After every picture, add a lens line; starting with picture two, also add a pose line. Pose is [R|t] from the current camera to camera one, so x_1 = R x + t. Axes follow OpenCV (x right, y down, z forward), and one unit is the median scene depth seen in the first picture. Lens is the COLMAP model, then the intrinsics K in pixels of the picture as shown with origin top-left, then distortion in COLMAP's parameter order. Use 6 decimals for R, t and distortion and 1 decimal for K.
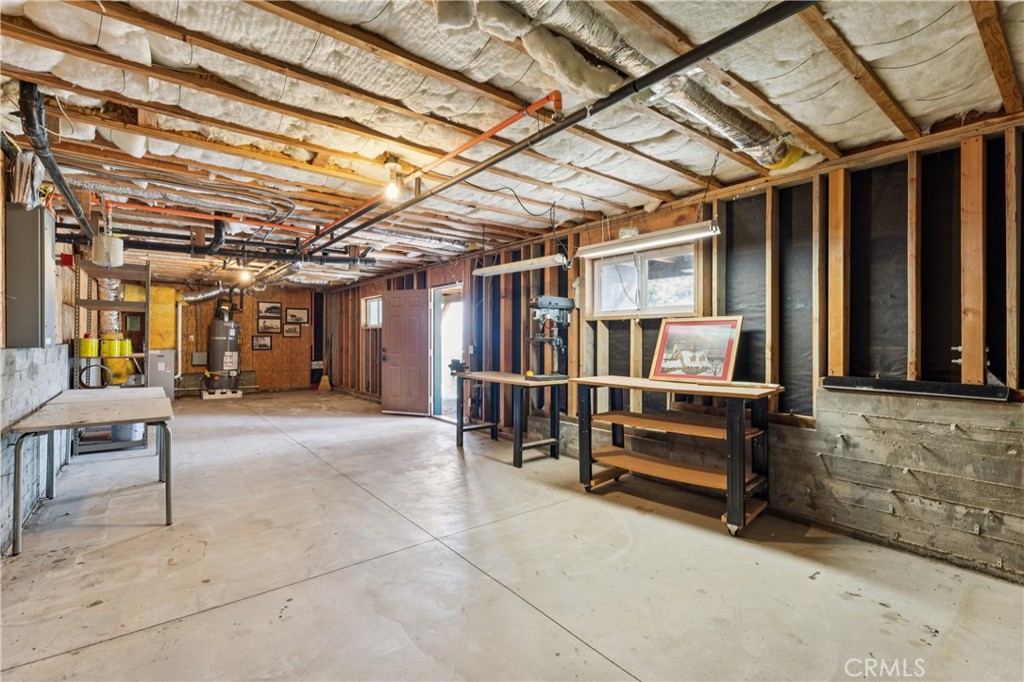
lens RADIAL K [[466.0, 0, 512.0], [0, 466.0, 341.0], [0, 0, 1]] dist [0.000429, 0.000035]
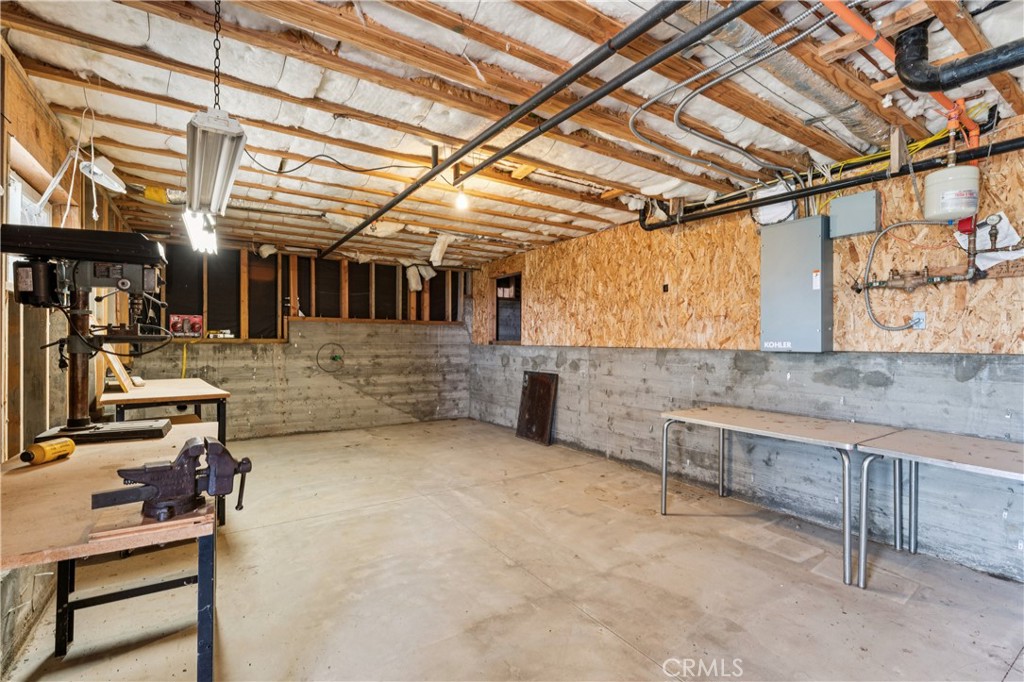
lens RADIAL K [[466.0, 0, 512.0], [0, 466.0, 341.0], [0, 0, 1]] dist [0.000429, 0.000035]
pose [[-0.995753, -0.010190, 0.091503, -0.523216], [-0.010369, 0.999945, -0.001486, -0.001525], [-0.091483, -0.002428, -0.995804, 2.289064]]
